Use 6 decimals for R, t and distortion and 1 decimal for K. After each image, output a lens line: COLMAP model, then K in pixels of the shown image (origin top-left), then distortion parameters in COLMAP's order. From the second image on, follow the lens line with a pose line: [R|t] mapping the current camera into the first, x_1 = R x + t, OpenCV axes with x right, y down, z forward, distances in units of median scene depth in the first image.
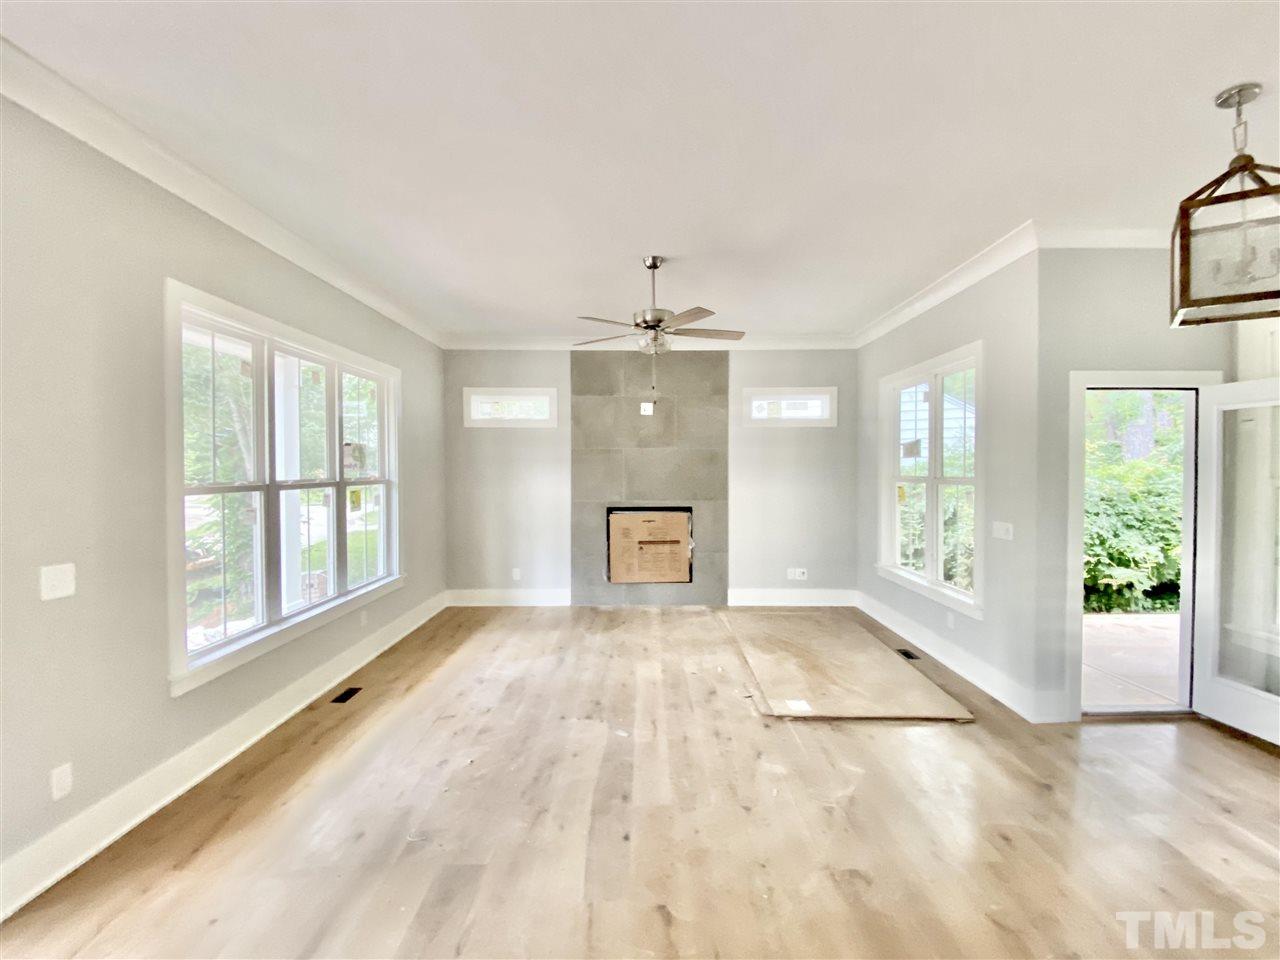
lens RADIAL K [[561.5, 0, 641.9], [0, 561.5, 478.5], [0, 0, 1]] dist [0.041893, -0.032674]
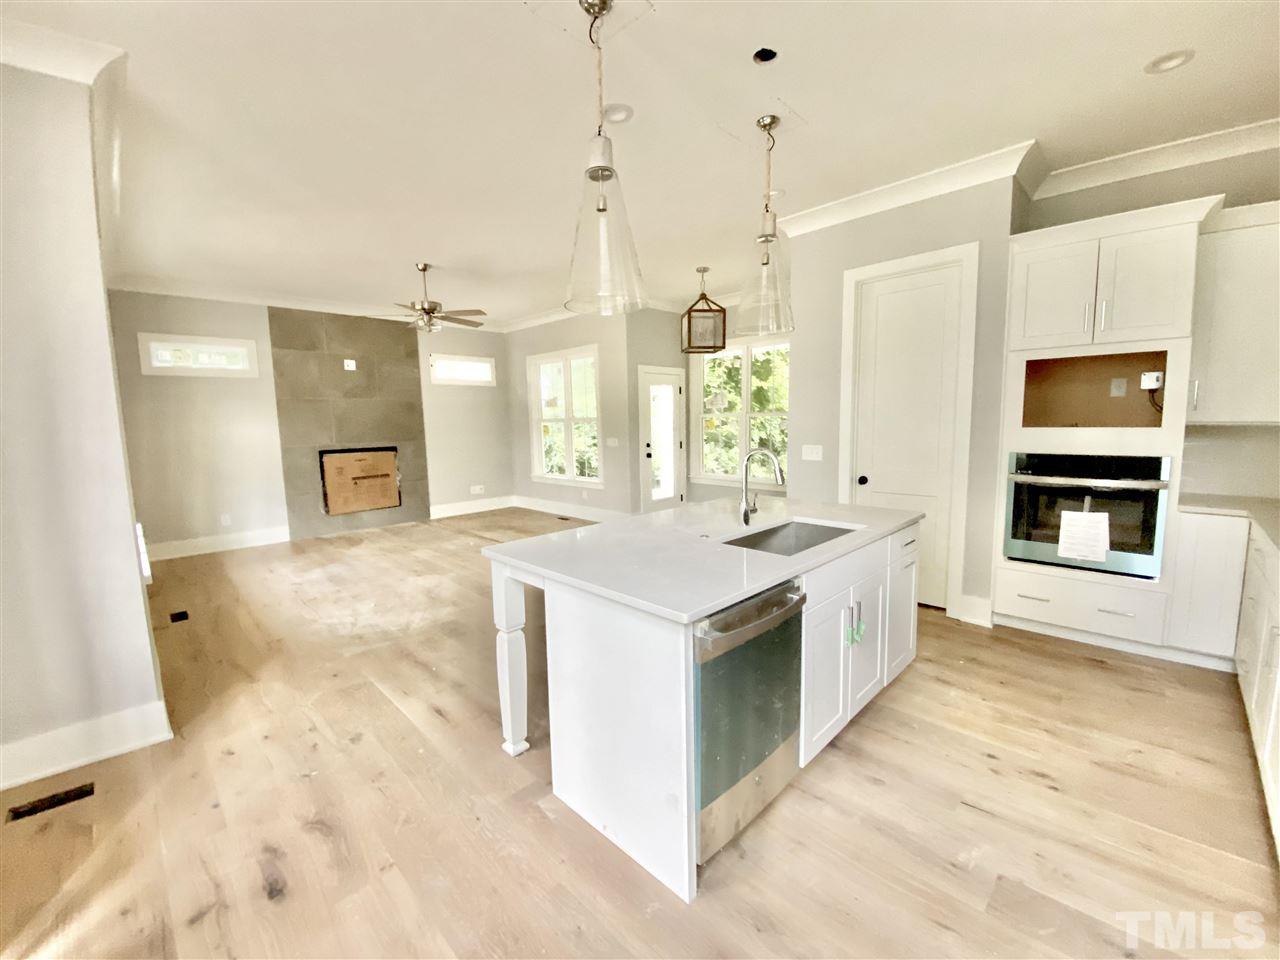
lens RADIAL K [[515.3, 0, 640.0], [0, 515.3, 480.0], [0, 0, 1]] dist [0.033352, -0.031192]
pose [[0.703032, -0.095376, 0.704733, -0.477242], [0.034389, 0.994366, 0.100267, 0.036145], [-0.710326, -0.046256, 0.702351, -0.289036]]
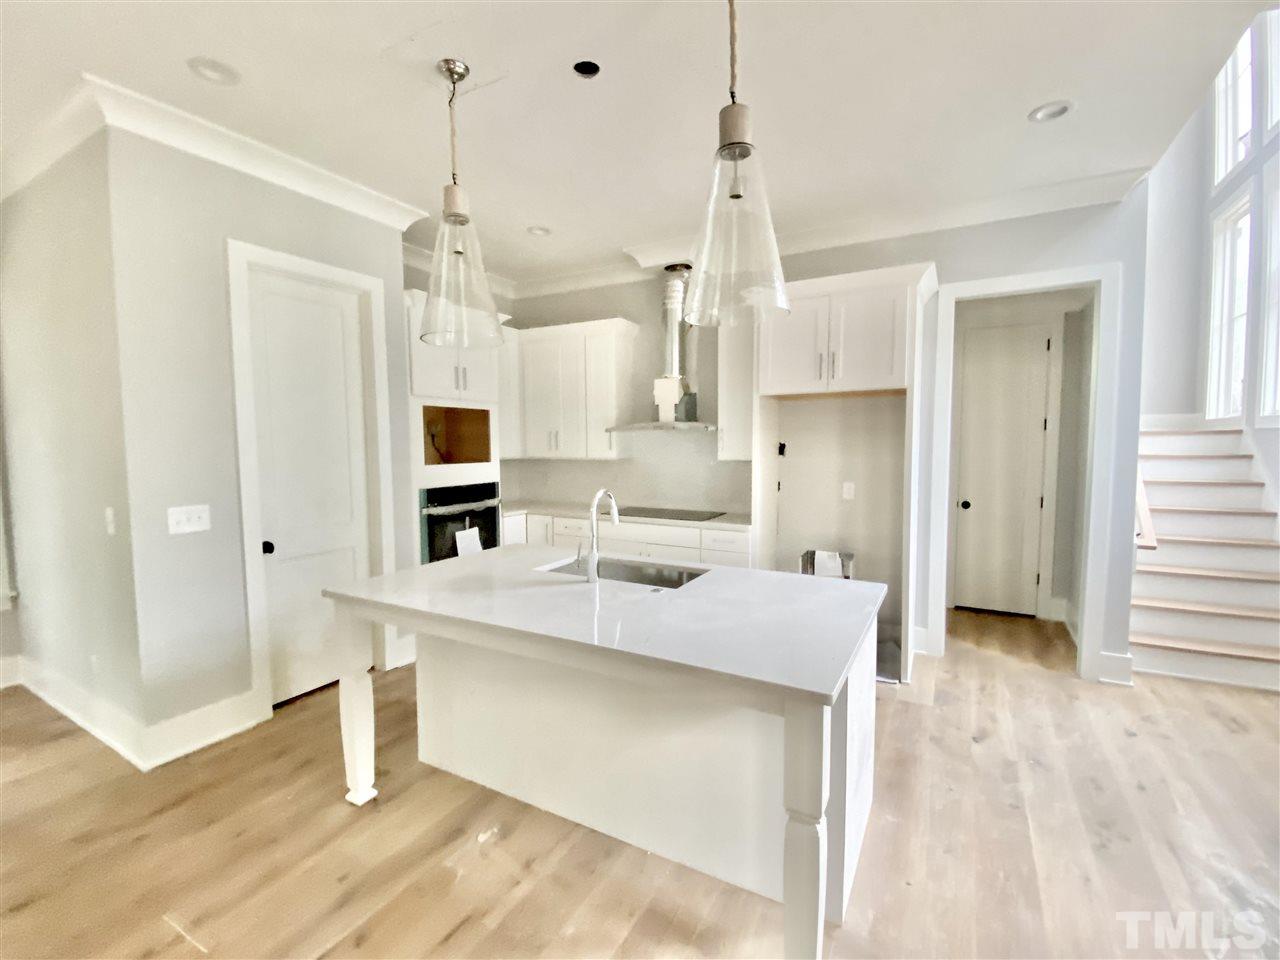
lens RADIAL K [[561.5, 0, 641.9], [0, 561.5, 478.5], [0, 0, 1]] dist [0.041893, -0.032674]
pose [[-0.876548, -0.027095, 0.480551, -0.306744], [0.016819, 0.996080, 0.086840, 0.005710], [-0.481021, 0.084202, -0.872656, 0.413435]]
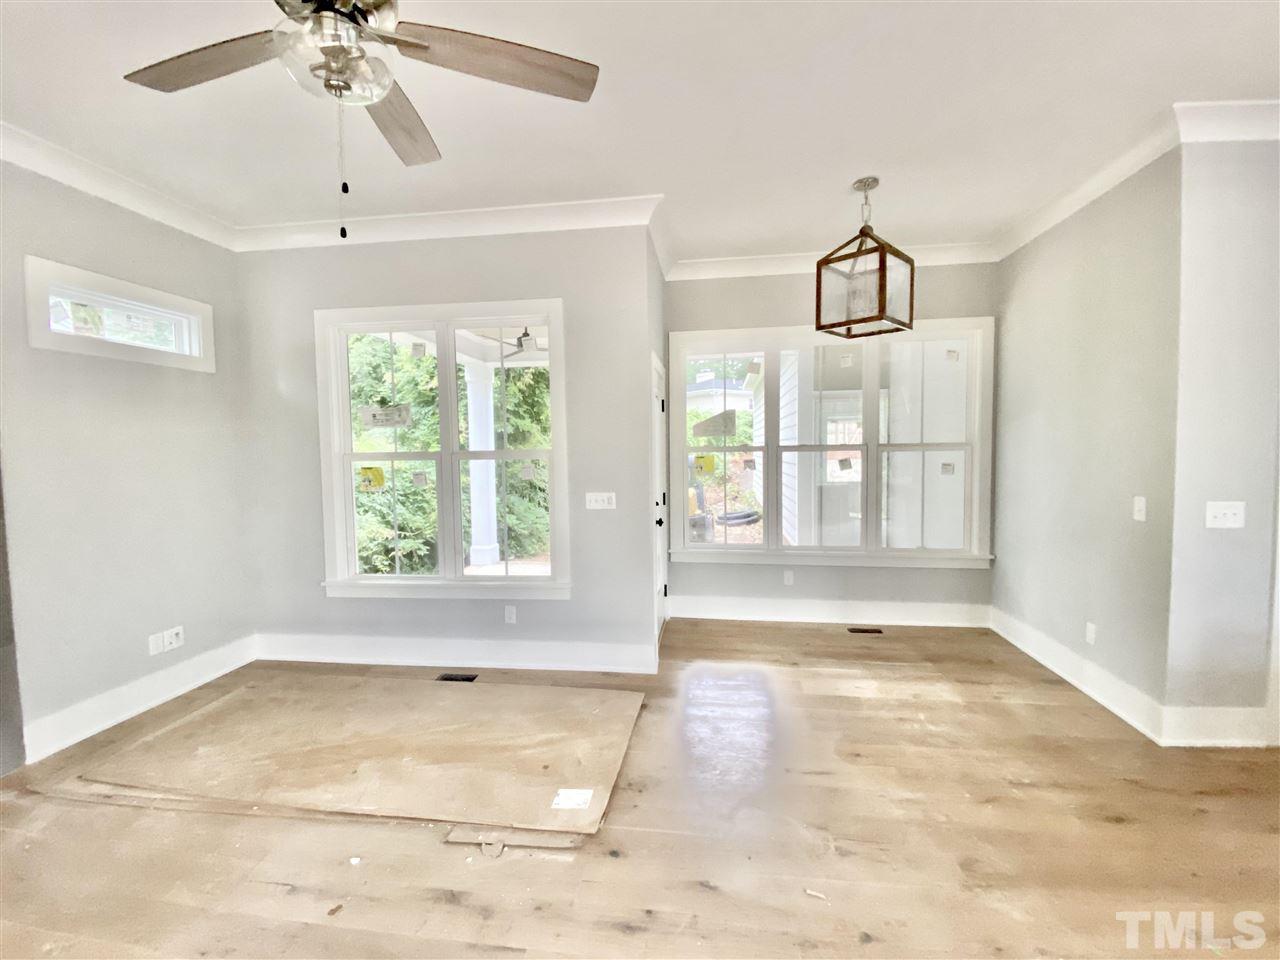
lens RADIAL K [[561.5, 0, 641.9], [0, 561.5, 478.5], [0, 0, 1]] dist [0.041893, -0.032674]
pose [[0.127501, -0.052516, 0.990447, -0.259859], [0.033975, 0.998243, 0.048555, 0.005860], [-0.991256, 0.027459, 0.129061, 0.639936]]
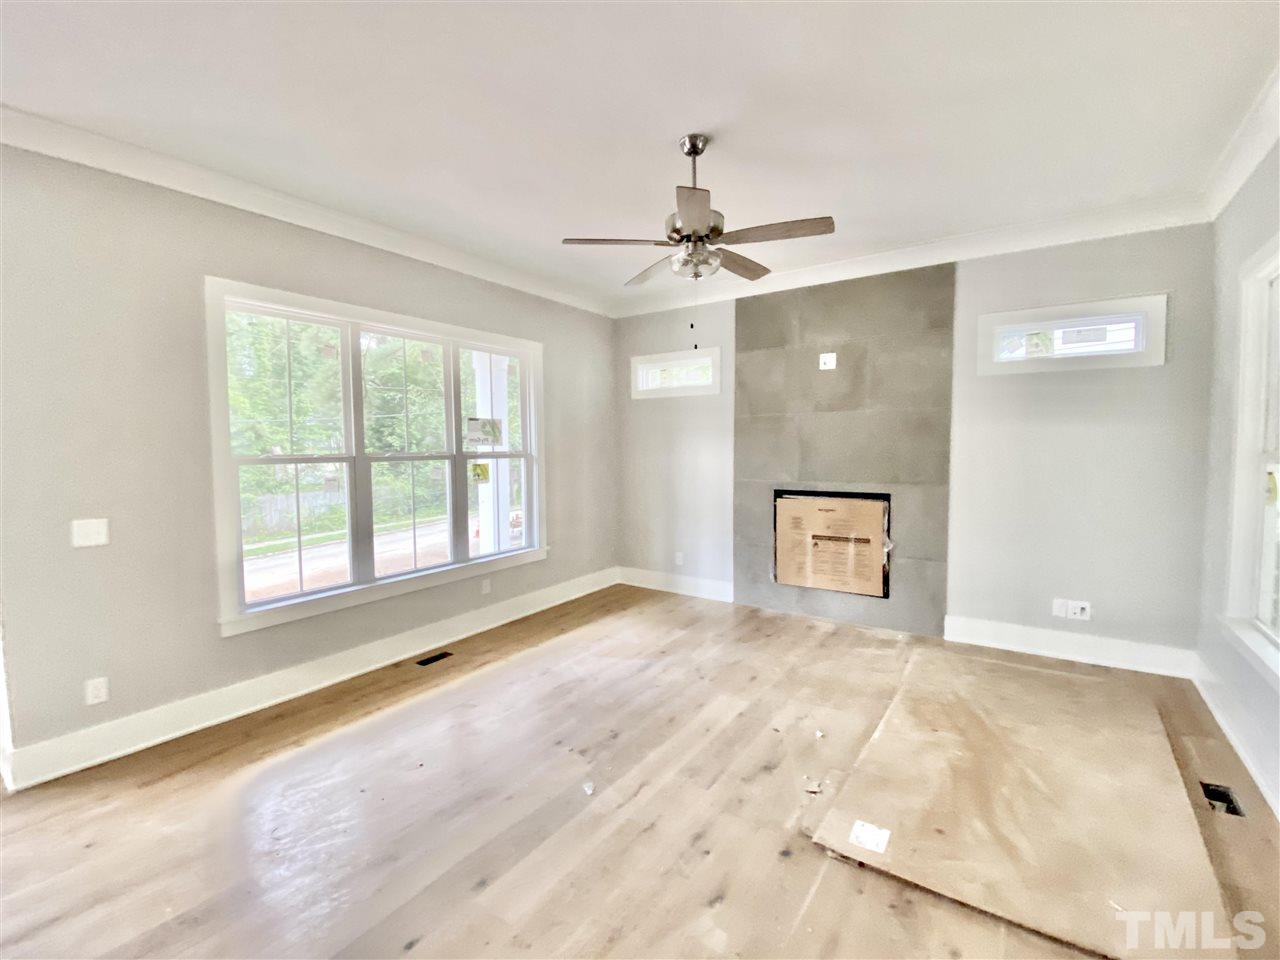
lens RADIAL K [[561.5, 0, 641.9], [0, 561.5, 478.5], [0, 0, 1]] dist [0.041893, -0.032674]
pose [[0.828088, 0.028736, -0.559861, 0.309274], [-0.005391, 0.999047, 0.043304, 0.001794], [0.560572, -0.032842, 0.827454, 0.299962]]
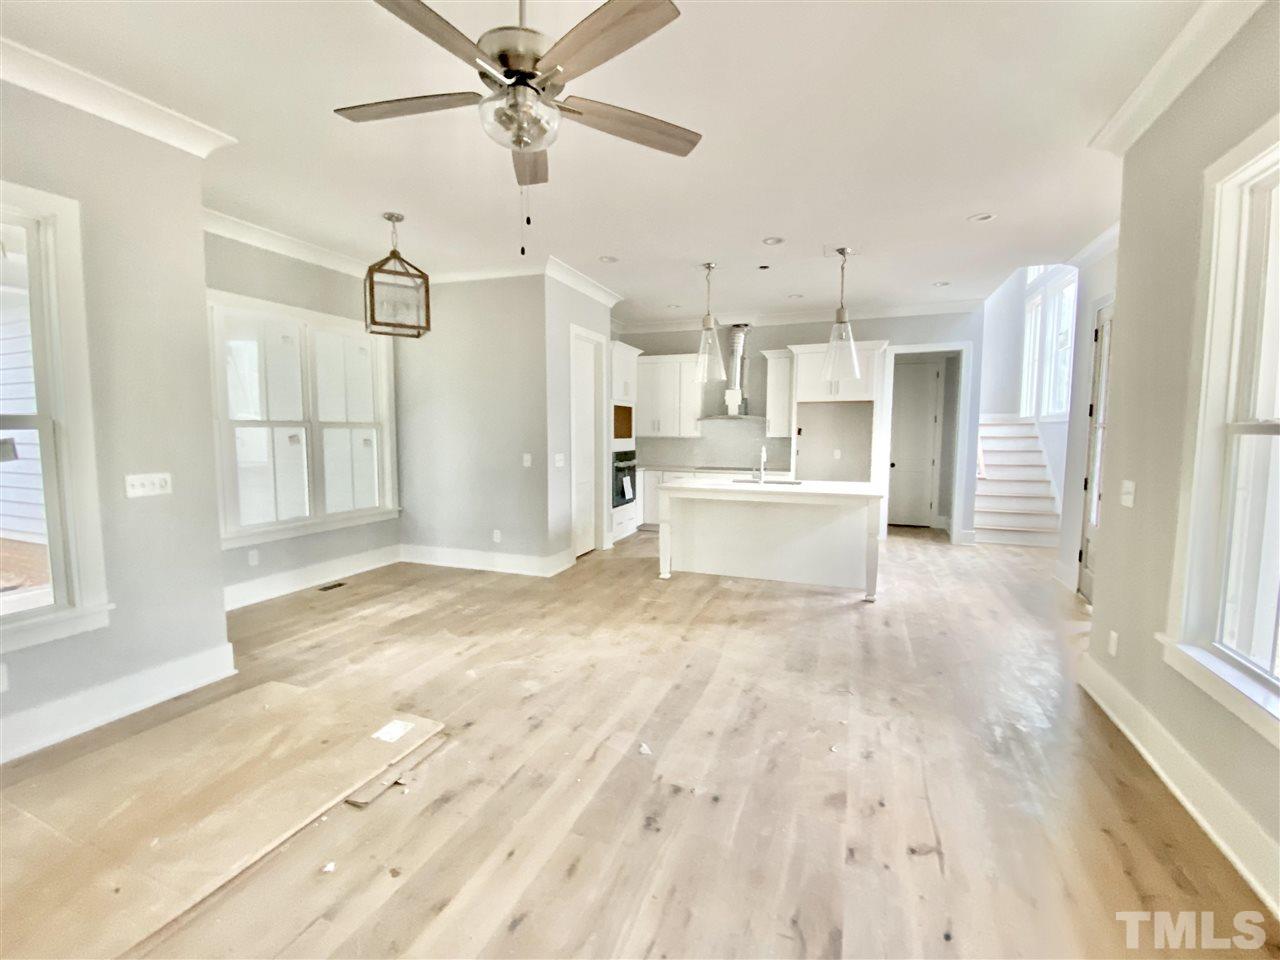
lens RADIAL K [[561.5, 0, 641.9], [0, 561.5, 478.5], [0, 0, 1]] dist [0.041893, -0.032674]
pose [[-0.938250, -0.032073, 0.344469, -0.200670], [0.004171, 0.994572, 0.103963, 0.005484], [-0.345934, 0.098980, -0.933023, 1.185573]]
